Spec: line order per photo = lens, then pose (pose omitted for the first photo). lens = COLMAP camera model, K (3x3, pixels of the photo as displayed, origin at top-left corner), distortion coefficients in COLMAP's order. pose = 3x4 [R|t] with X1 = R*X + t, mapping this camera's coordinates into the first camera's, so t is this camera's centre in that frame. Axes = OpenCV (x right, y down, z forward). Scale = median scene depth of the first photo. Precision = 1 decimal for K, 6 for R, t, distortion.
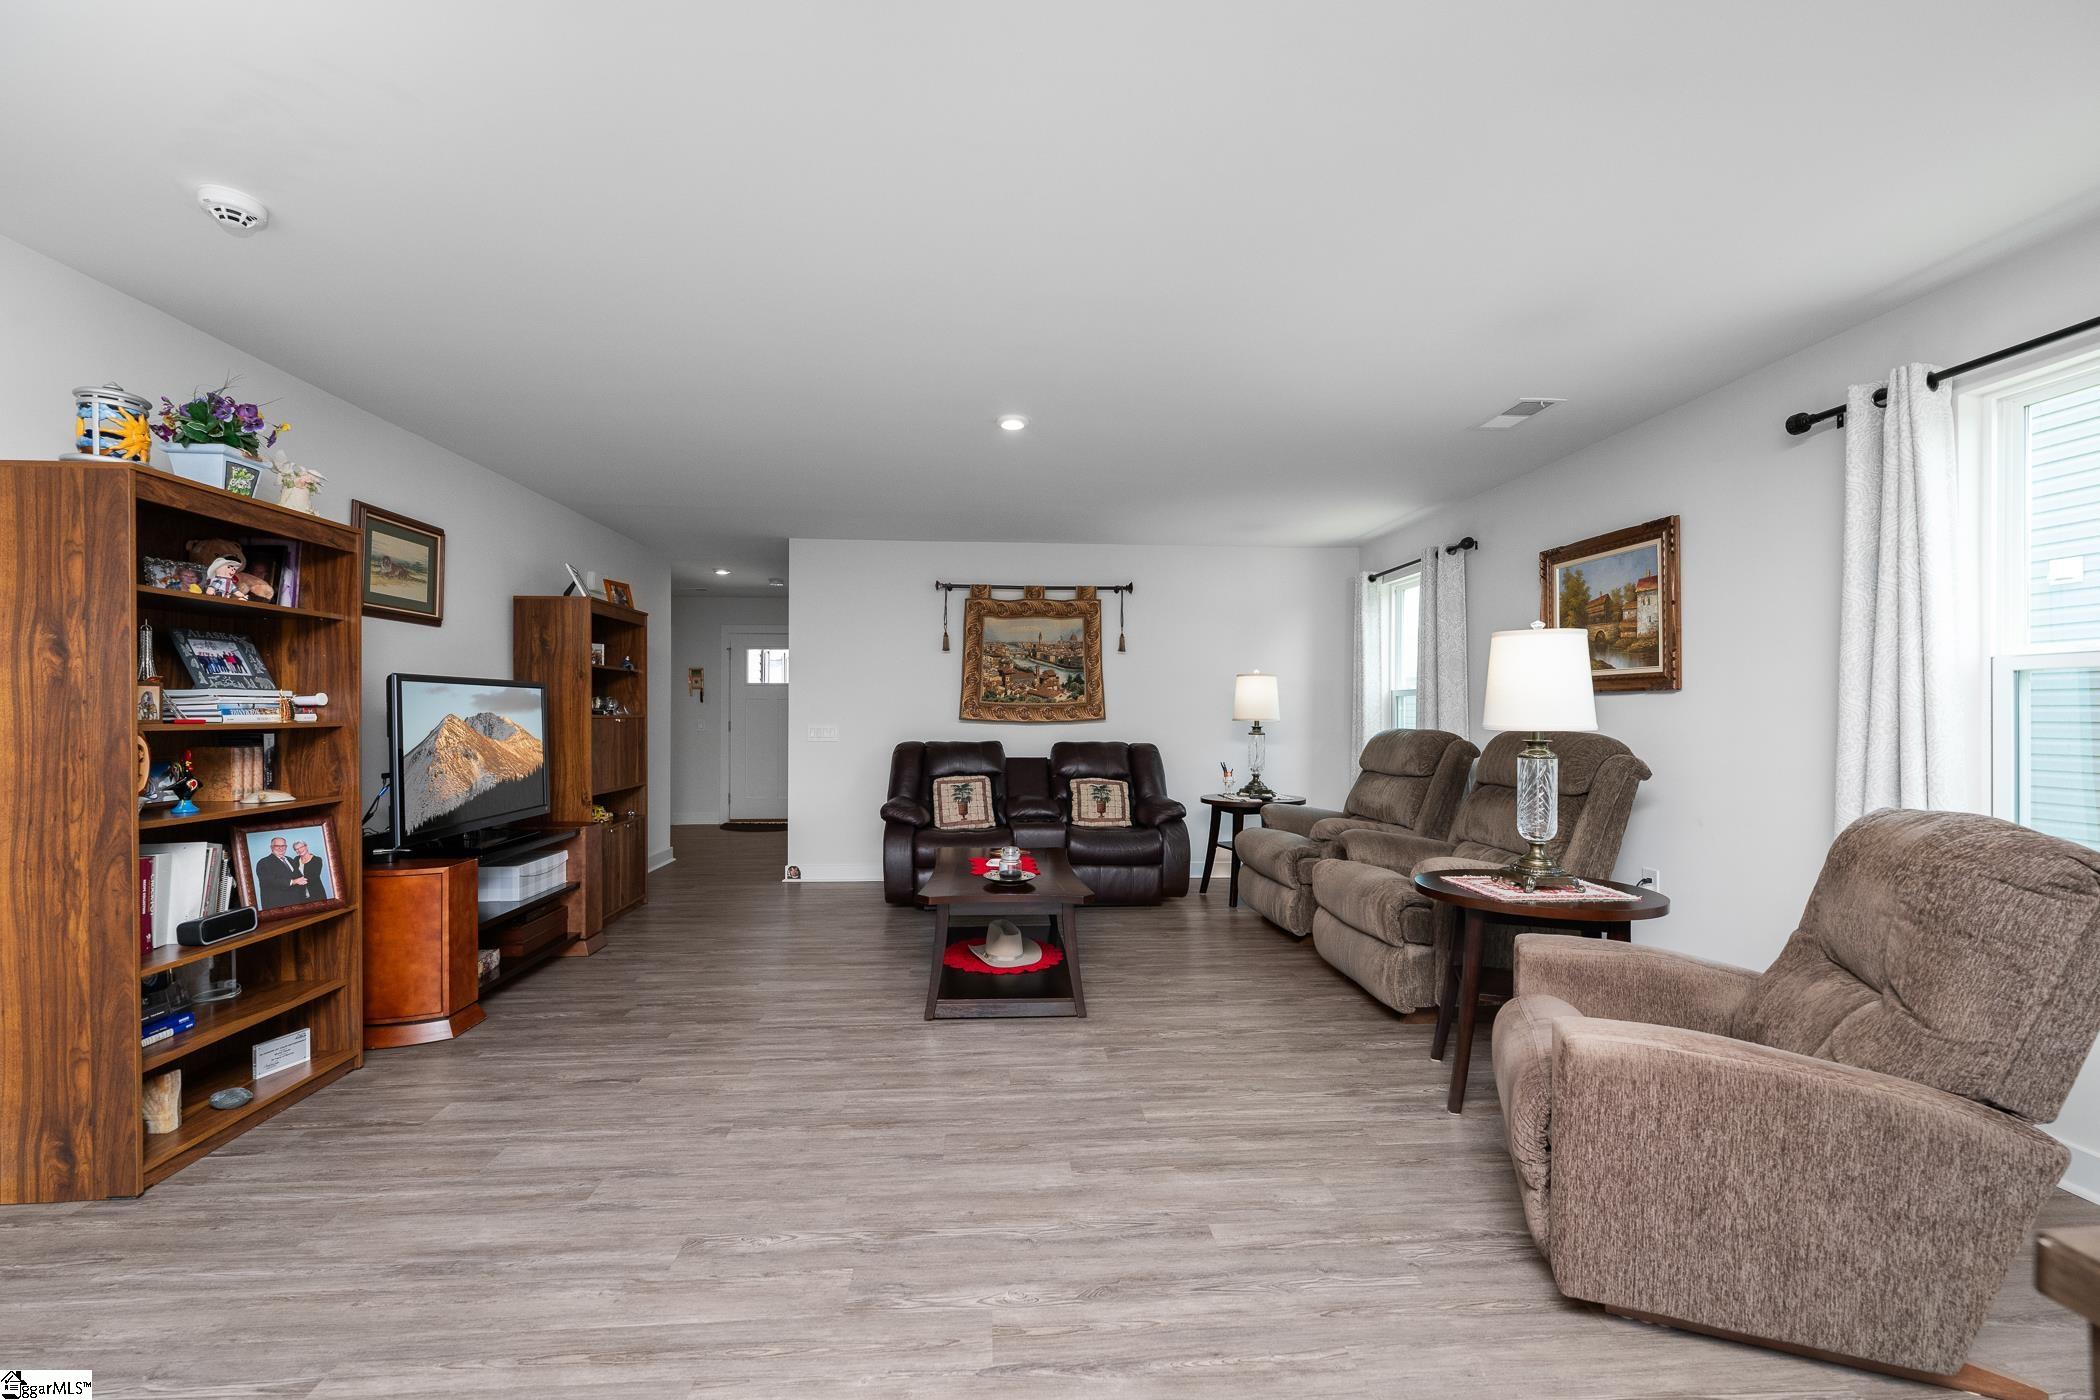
lens RADIAL K [[855.2, 0, 1049.8], [0, 855.2, 710.4], [0, 0, 1]] dist [0.000826, -0.000089]
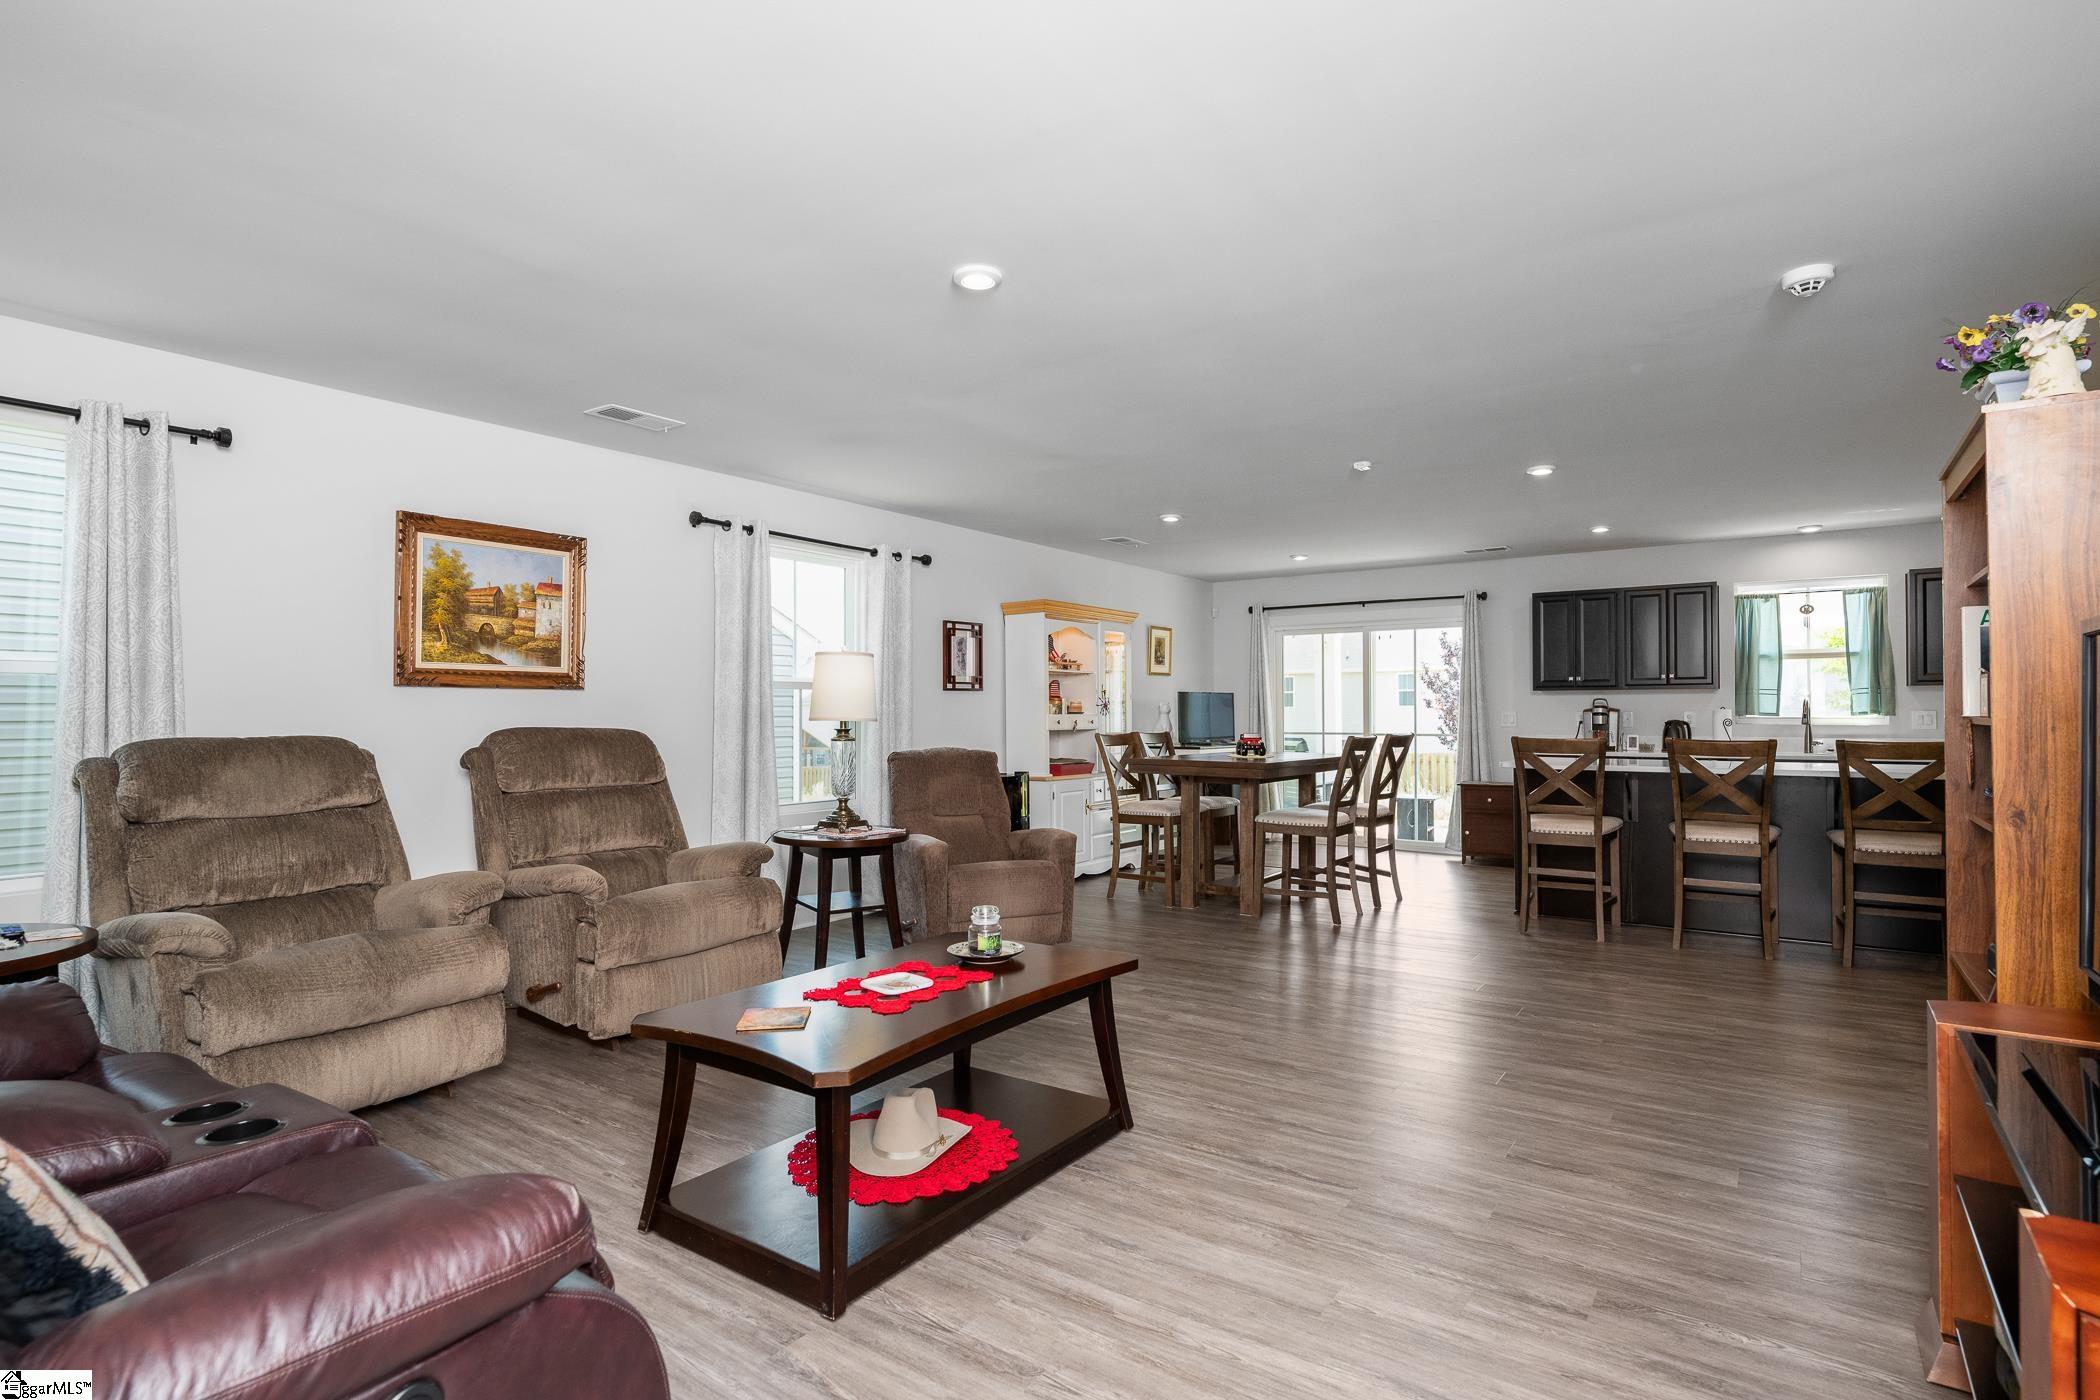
lens RADIAL K [[1049.0, 0, 1050.0], [0, 1049.0, 700.0], [0, 0, 1]] dist [-0.000265, 0.000344]
pose [[-0.775248, 0.009299, 0.631589, -0.620719], [0.002309, 0.999927, -0.011888, 0.007714], [-0.631653, -0.007757, -0.775212, 1.638956]]
